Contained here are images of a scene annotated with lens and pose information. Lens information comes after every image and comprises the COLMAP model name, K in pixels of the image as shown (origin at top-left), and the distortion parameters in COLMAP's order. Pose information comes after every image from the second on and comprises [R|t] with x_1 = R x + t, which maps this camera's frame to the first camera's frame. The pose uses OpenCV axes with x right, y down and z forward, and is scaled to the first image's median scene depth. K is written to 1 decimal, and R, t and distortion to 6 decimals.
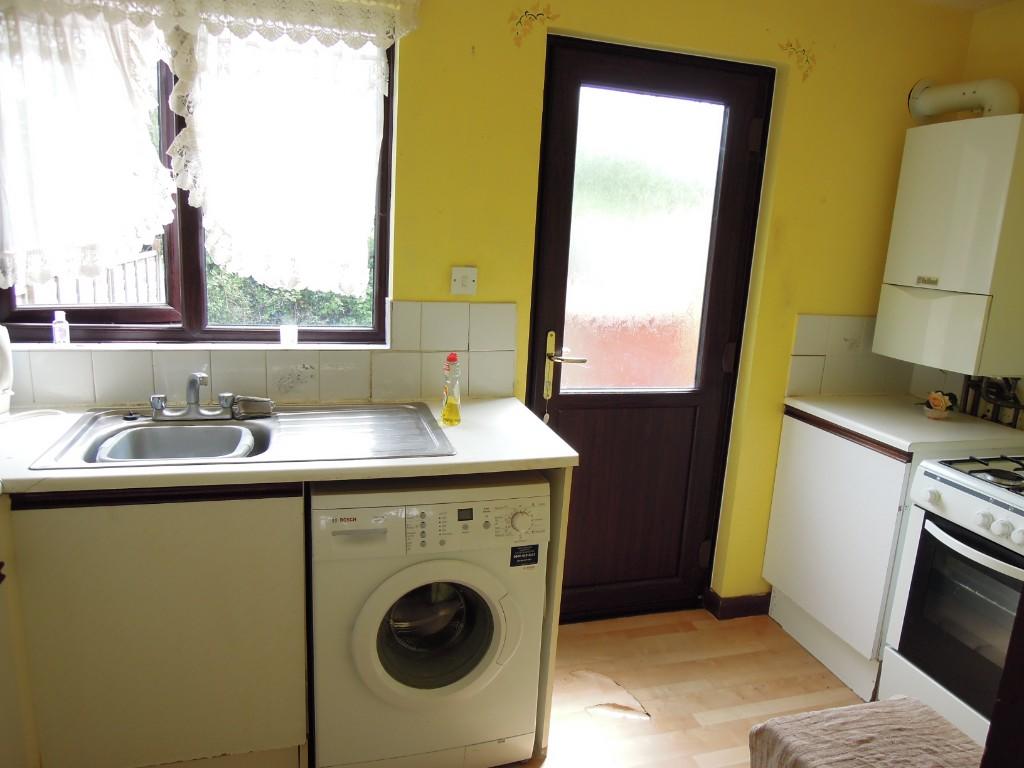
lens RADIAL K [[752.7, 0, 512.0], [0, 752.7, 384.0], [0, 0, 1]] dist [-0.004137, 0.004108]
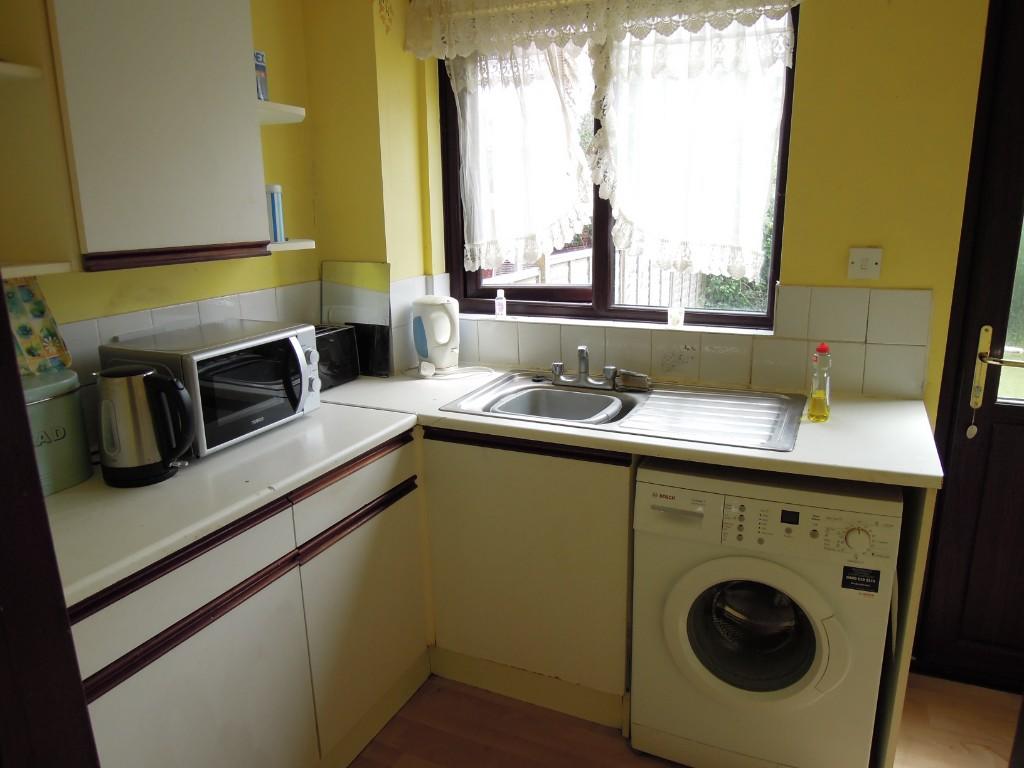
lens RADIAL K [[742.1, 0, 513.6], [0, 742.1, 378.6], [0, 0, 1]] dist [0.002881, 0.002535]
pose [[0.762399, 0.094091, -0.640230, 0.215249], [-0.084205, 0.995385, 0.046013, -0.008168], [0.641605, 0.018831, 0.766804, 0.070328]]
